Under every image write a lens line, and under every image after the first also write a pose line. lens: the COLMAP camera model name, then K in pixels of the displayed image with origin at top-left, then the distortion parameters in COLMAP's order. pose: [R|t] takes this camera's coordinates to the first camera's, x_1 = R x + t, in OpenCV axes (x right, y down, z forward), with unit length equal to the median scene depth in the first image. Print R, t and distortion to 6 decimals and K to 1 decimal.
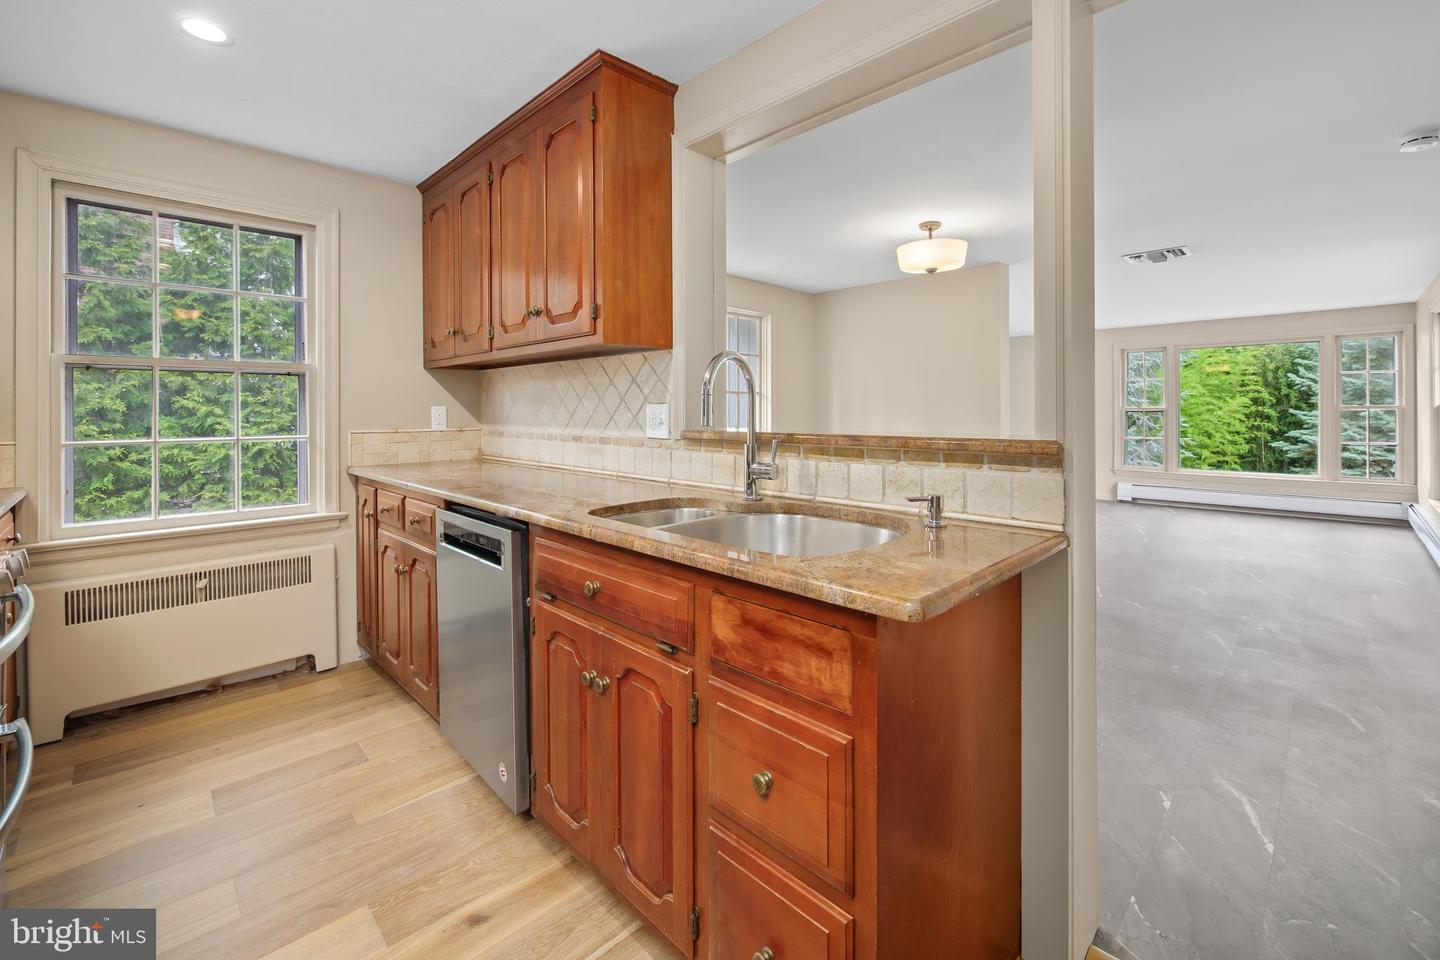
lens RADIAL K [[607.9, 0, 718.6], [0, 607.9, 422.7], [0, 0, 1]] dist [-0.009540, 0.001527]
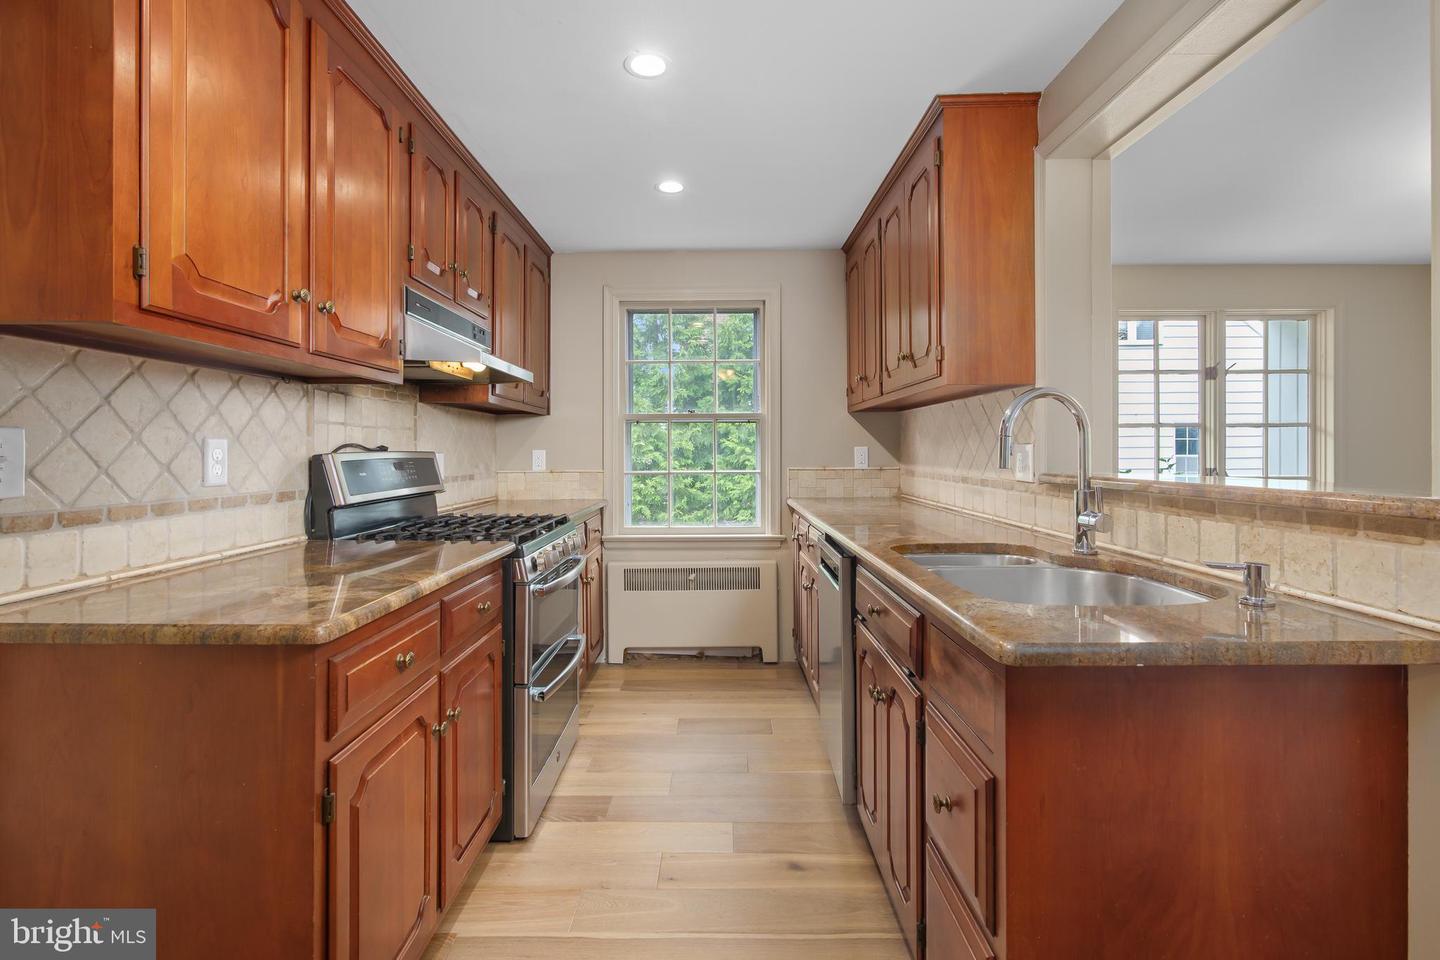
lens RADIAL K [[671.7, 0, 717.4], [0, 671.7, 475.9], [0, 0, 1]] dist [-0.001819, 0.000238]
pose [[0.710449, 0.026349, -0.703256, 0.229828], [-0.011746, 0.999604, 0.025586, -0.002815], [0.703651, -0.009918, 0.710476, -0.041106]]
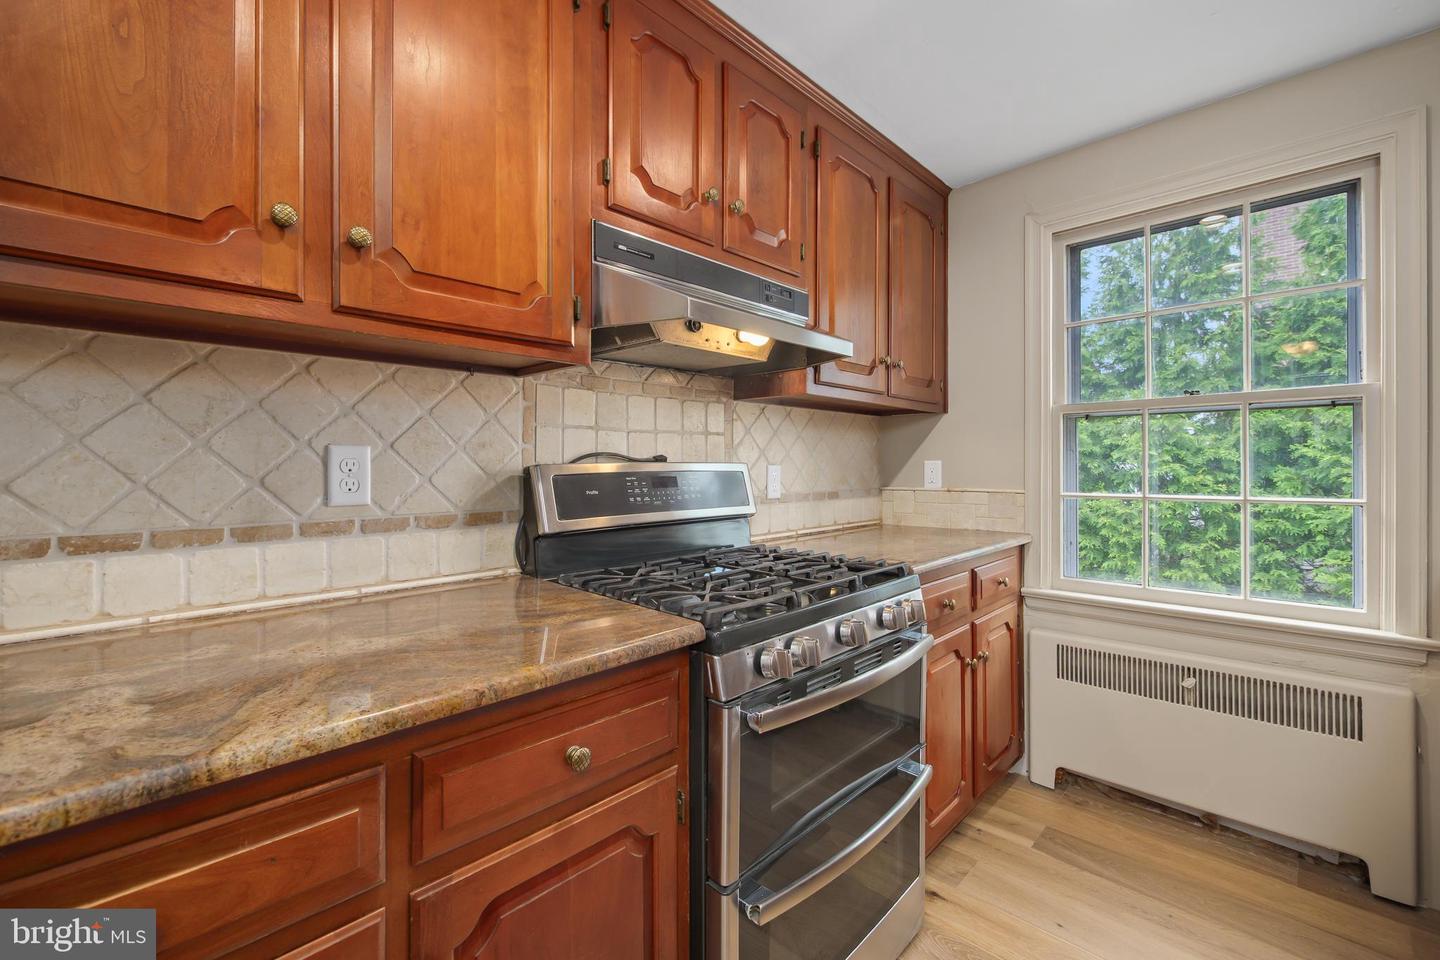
lens RADIAL K [[607.9, 0, 712.2], [0, 607.9, 468.5], [0, 0, 1]] dist [-0.009540, 0.001527]
pose [[0.018107, 0.007322, -0.999809, -0.079786], [-0.013840, 0.999879, 0.007072, -0.006216], [0.999740, 0.013709, 0.018206, 0.328732]]
